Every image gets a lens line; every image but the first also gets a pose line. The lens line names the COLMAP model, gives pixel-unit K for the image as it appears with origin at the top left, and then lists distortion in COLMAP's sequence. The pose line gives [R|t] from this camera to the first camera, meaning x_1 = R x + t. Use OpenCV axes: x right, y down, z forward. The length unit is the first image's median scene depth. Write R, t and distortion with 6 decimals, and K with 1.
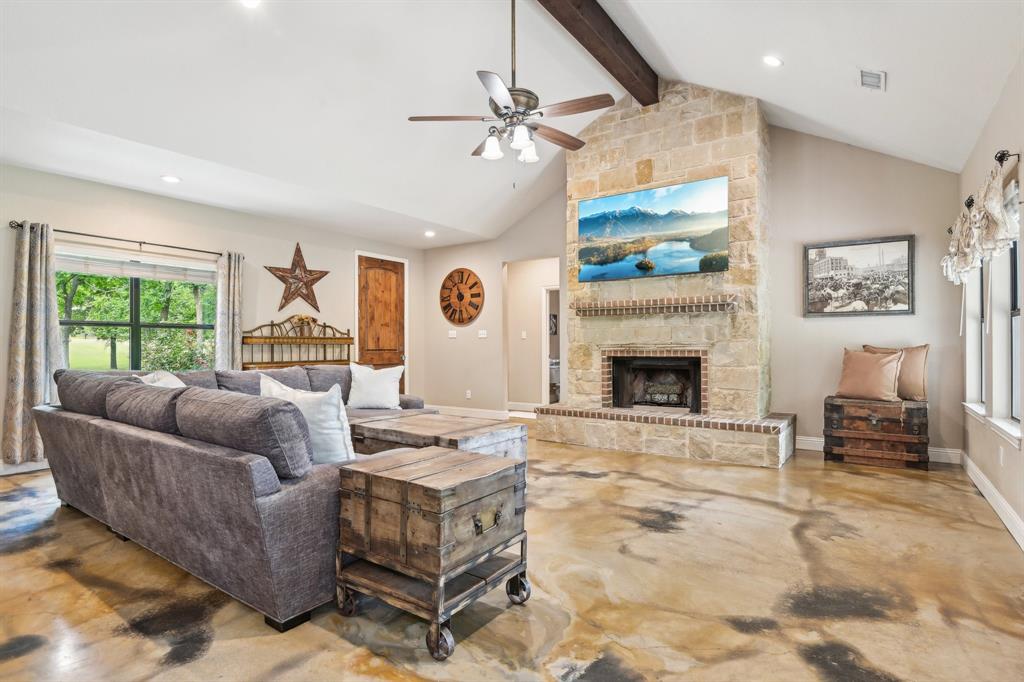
lens RADIAL K [[547.2, 0, 530.8], [0, 547.2, 342.3], [0, 0, 1]] dist [-0.003154, -0.024349]
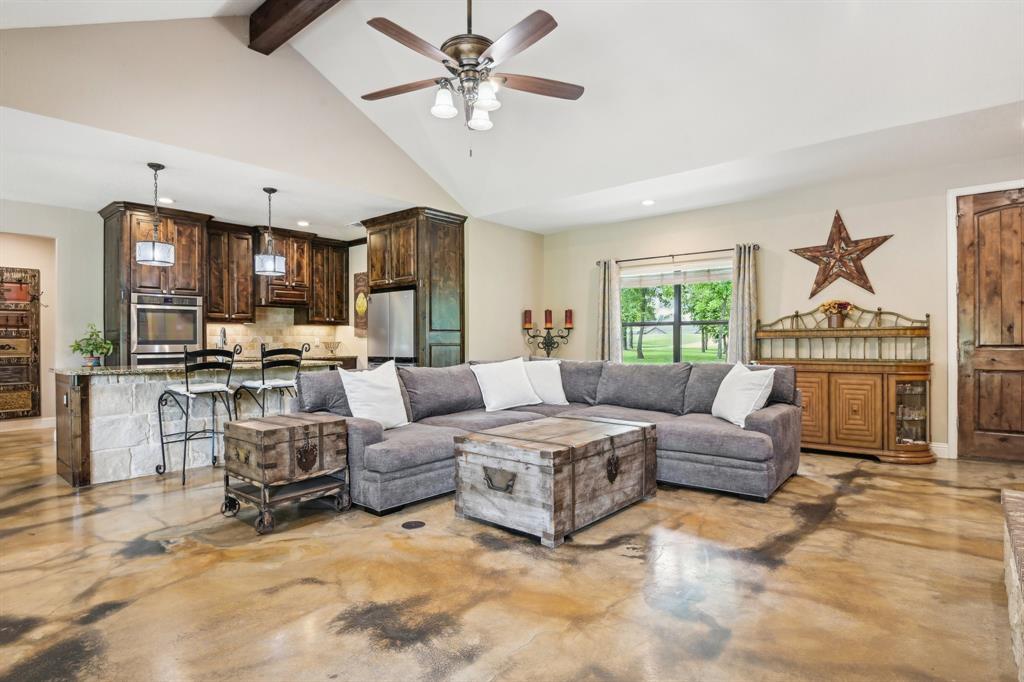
lens RADIAL K [[558.4, 0, 511.1], [0, 558.4, 345.0], [0, 0, 1]] dist [-0.004062, -0.012828]
pose [[-0.165663, 0.008484, -0.986146, 0.506407], [0.013616, 0.999887, 0.006315, 0.002552], [0.986088, -0.012381, -0.165760, 0.751501]]
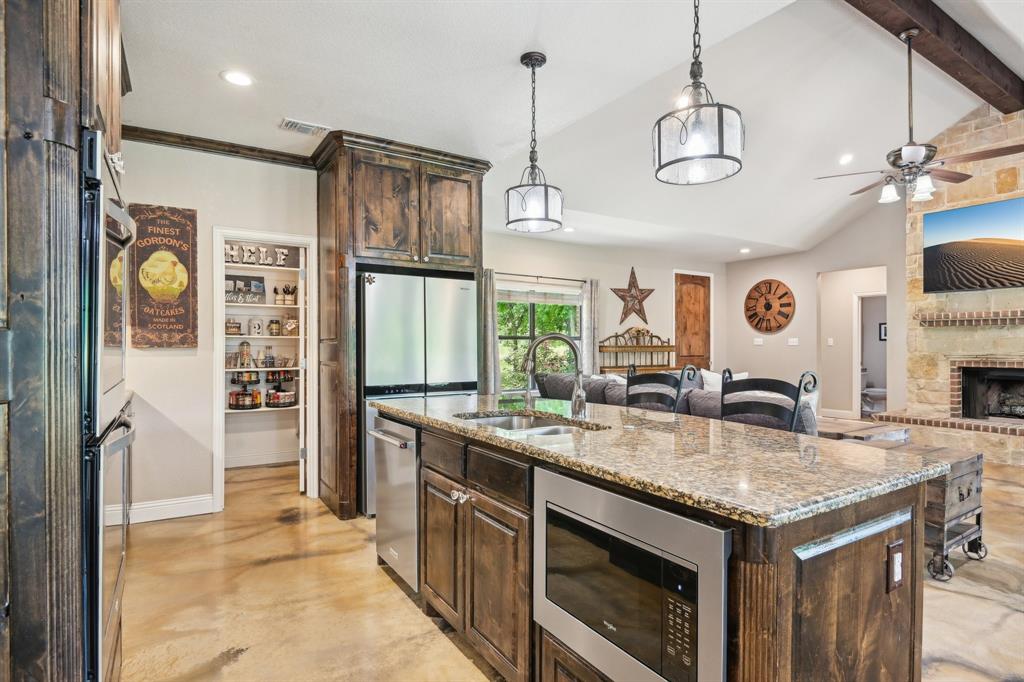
lens RADIAL K [[558.4, 0, 511.1], [0, 558.4, 345.0], [0, 0, 1]] dist [-0.004062, -0.012828]
pose [[0.912560, 0.001421, -0.408940, -0.190327], [0.000893, 0.999985, 0.005467, -0.020264], [0.408942, -0.005355, 0.912545, -0.257885]]
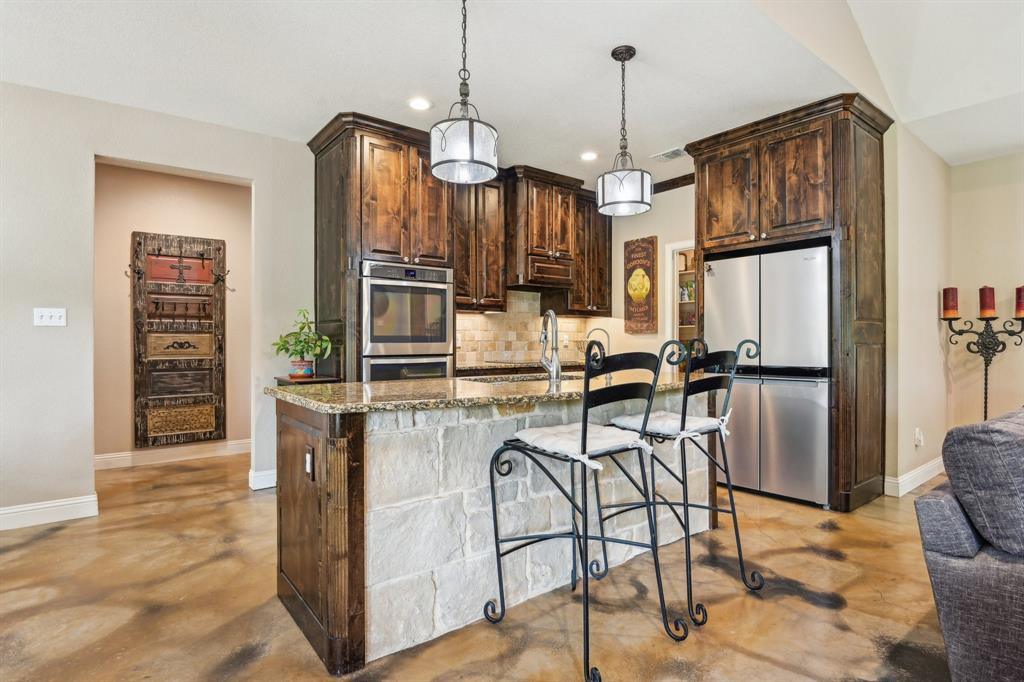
lens RADIAL K [[541.4, 0, 500.3], [0, 541.4, 347.0], [0, 0, 1]] dist [-0.000622, -0.000713]
pose [[-0.365067, 0.009334, -0.930934, 0.139307], [0.008690, 0.999940, 0.006617, 0.001593], [0.930941, -0.005674, -0.365127, 0.270813]]
